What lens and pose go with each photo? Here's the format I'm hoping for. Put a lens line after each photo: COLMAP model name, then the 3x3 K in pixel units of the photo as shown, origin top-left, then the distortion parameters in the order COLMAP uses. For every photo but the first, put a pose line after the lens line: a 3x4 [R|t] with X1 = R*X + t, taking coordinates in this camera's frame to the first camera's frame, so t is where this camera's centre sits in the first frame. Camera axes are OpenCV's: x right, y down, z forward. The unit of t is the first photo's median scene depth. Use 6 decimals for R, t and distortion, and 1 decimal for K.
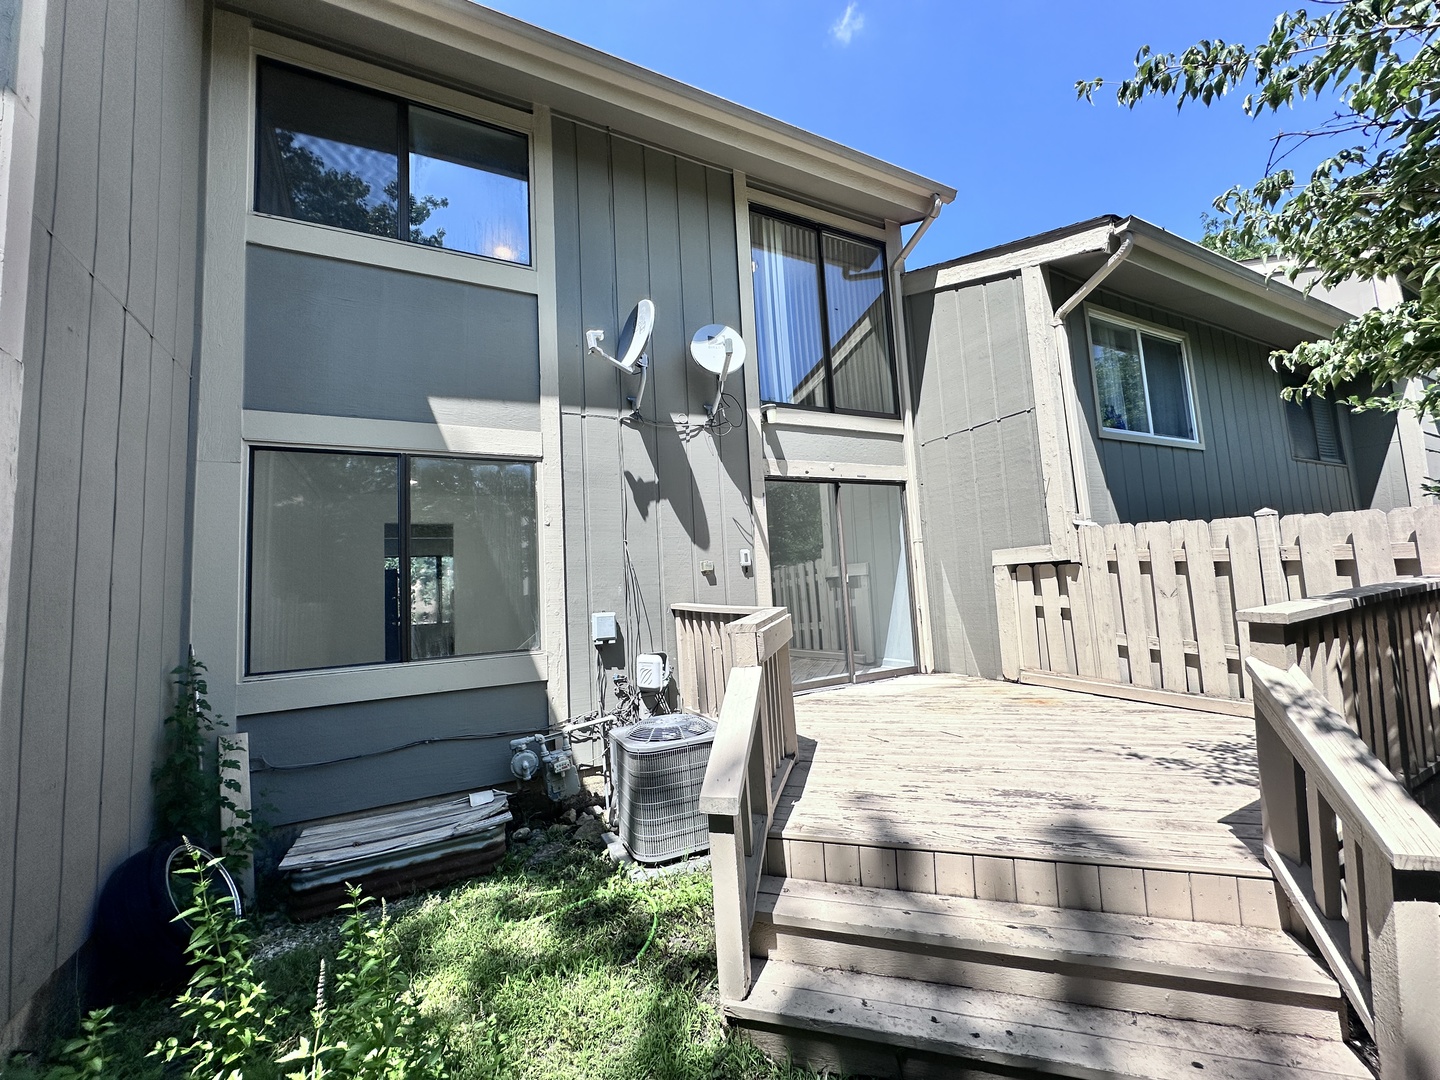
lens RADIAL K [[576.4, 0, 719.6], [0, 576.4, 538.9], [0, 0, 1]] dist [-0.007717, 0.000865]
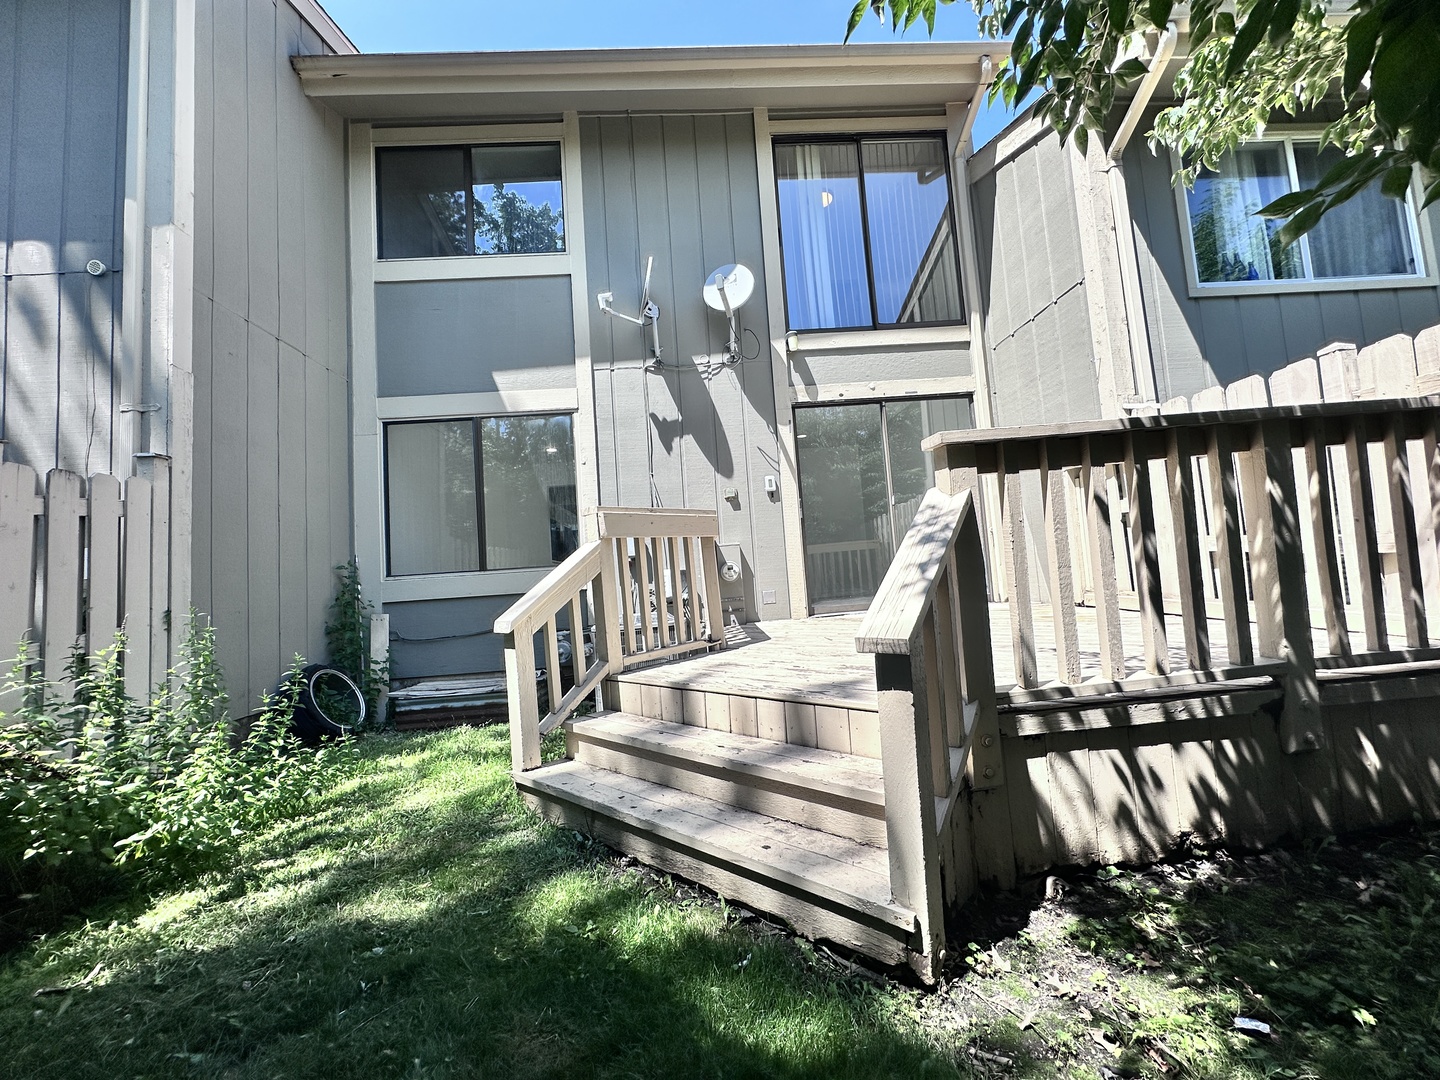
lens RADIAL K [[576.4, 0, 720.7], [0, 576.4, 540.4], [0, 0, 1]] dist [-0.007717, 0.000865]
pose [[0.910468, -0.036464, -0.411969, 0.411894], [0.055707, 0.997841, 0.034795, 0.099791], [0.409811, -0.054629, 0.910533, 0.001080]]
